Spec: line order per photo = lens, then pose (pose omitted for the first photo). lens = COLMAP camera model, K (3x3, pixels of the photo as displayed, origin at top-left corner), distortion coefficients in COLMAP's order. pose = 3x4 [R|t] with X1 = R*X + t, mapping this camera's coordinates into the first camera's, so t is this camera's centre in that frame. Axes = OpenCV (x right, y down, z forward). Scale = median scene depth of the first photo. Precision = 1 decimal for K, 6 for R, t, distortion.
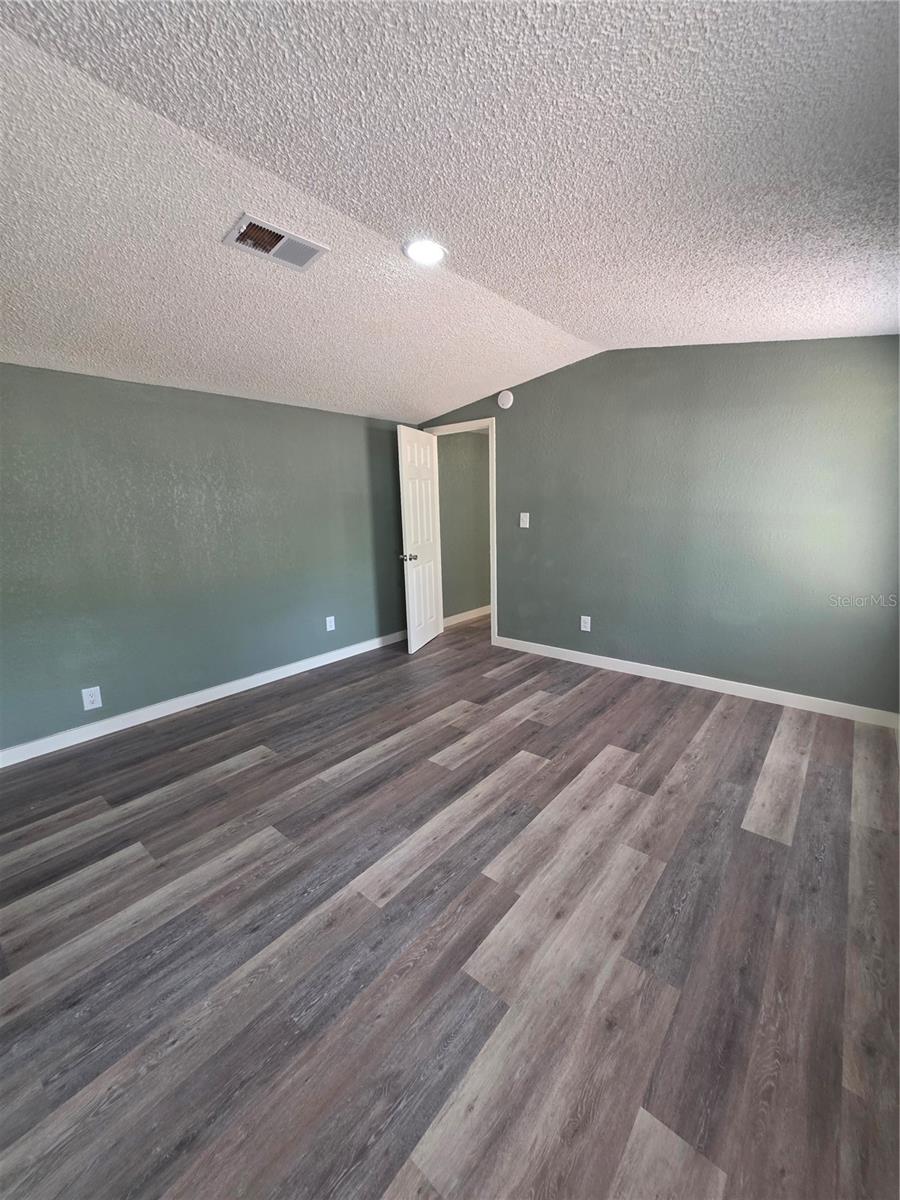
lens RADIAL K [[480.4, 0, 454.4], [0, 480.4, 606.0], [0, 0, 1]] dist [0.002936, 0.000021]
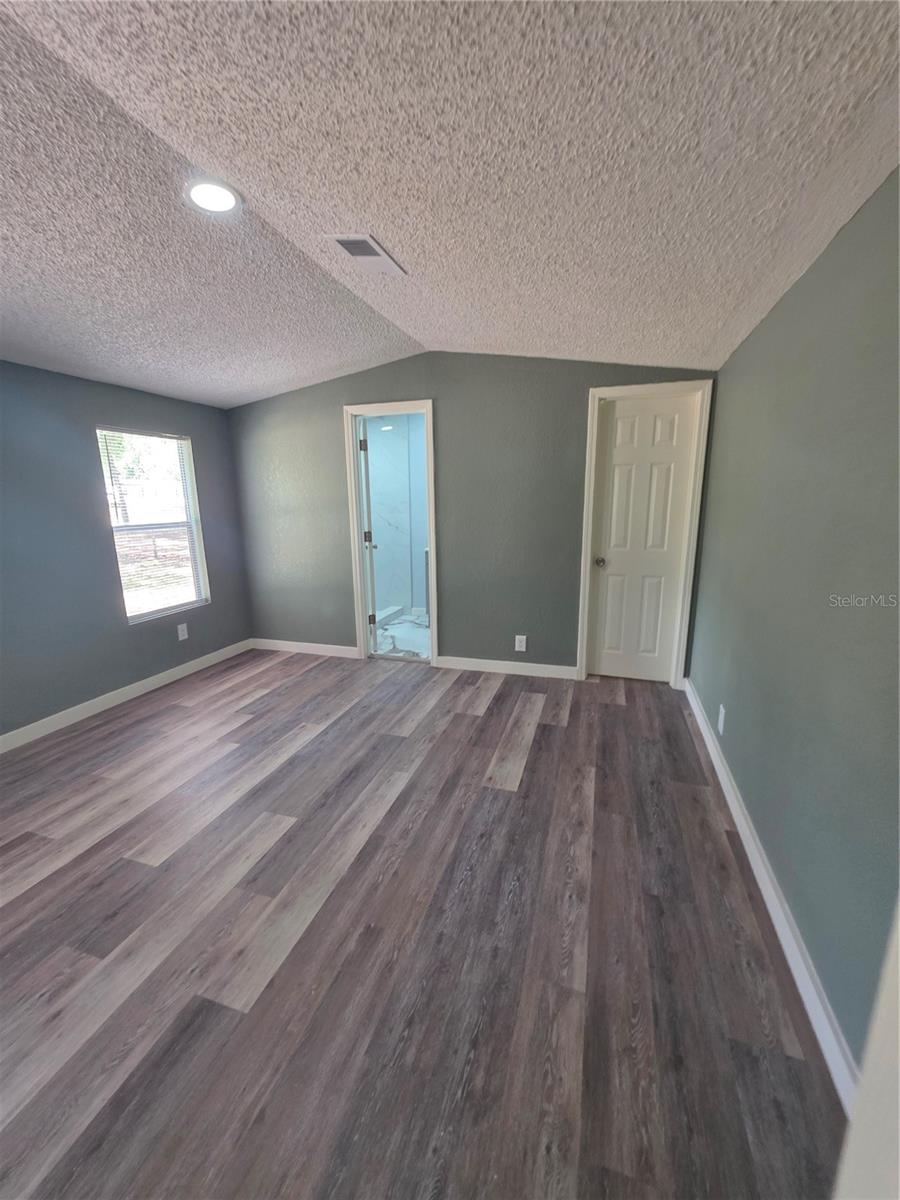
lens RADIAL K [[480.4, 0, 454.4], [0, 480.4, 606.0], [0, 0, 1]] dist [0.002936, 0.000021]
pose [[-0.923954, 0.117419, -0.364036, -0.050313], [-0.049836, 0.906652, 0.418926, -0.386547], [0.379244, 0.405210, -0.831853, 1.761734]]
